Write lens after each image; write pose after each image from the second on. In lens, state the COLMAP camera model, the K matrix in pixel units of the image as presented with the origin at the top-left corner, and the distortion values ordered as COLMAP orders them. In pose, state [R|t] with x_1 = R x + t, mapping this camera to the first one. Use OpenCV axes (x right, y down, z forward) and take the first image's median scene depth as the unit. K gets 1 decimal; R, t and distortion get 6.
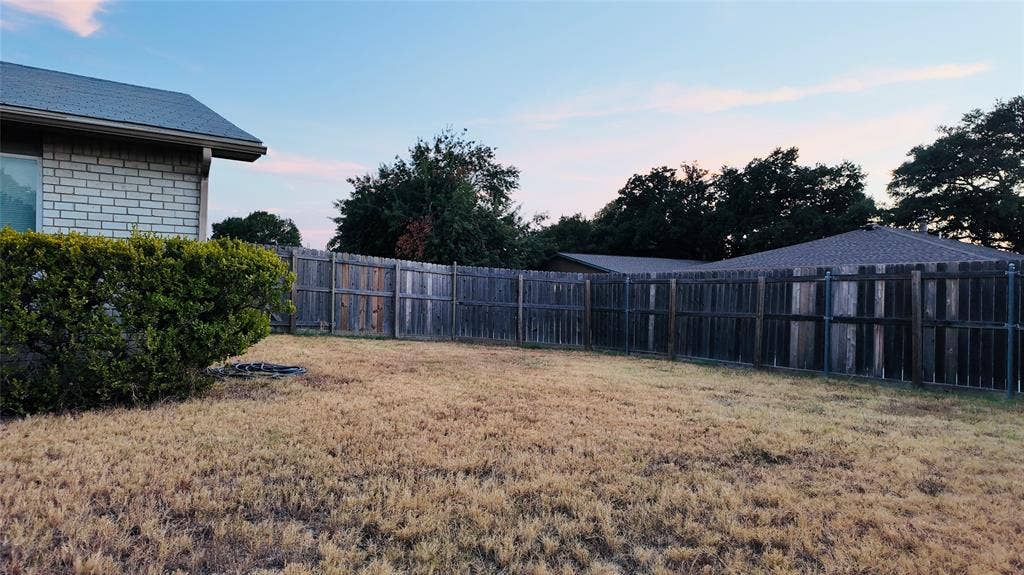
lens RADIAL K [[614.6, 0, 511.9], [0, 614.6, 268.6], [0, 0, 1]] dist [0.047301, -0.044672]
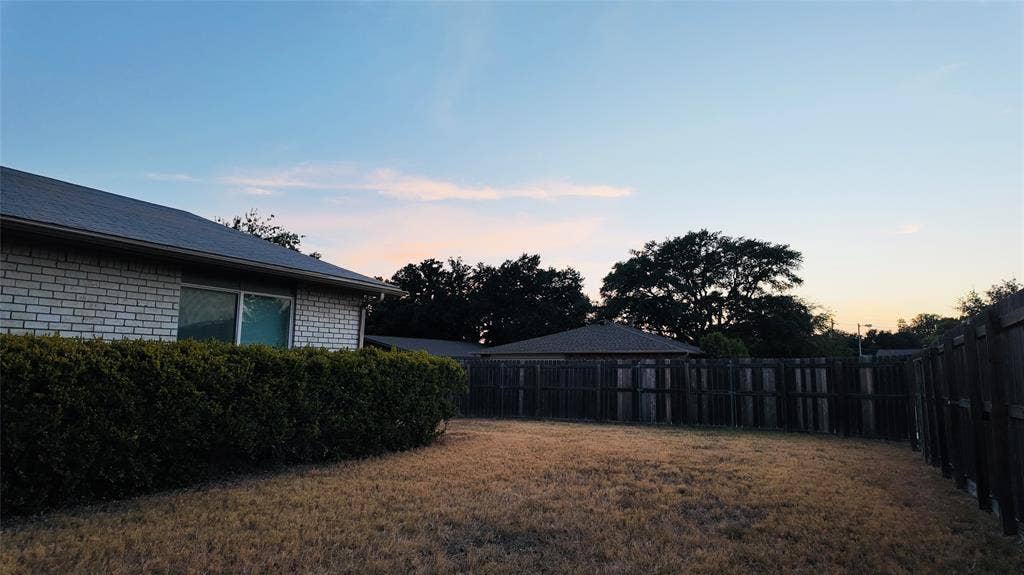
lens RADIAL K [[598.7, 0, 513.7], [0, 598.7, 290.0], [0, 0, 1]] dist [0.090997, -0.100912]
pose [[0.895531, 0.051001, 0.442066, -0.154548], [-0.012605, 0.995919, -0.089364, -0.011579], [-0.444820, 0.074456, 0.892520, -0.096611]]
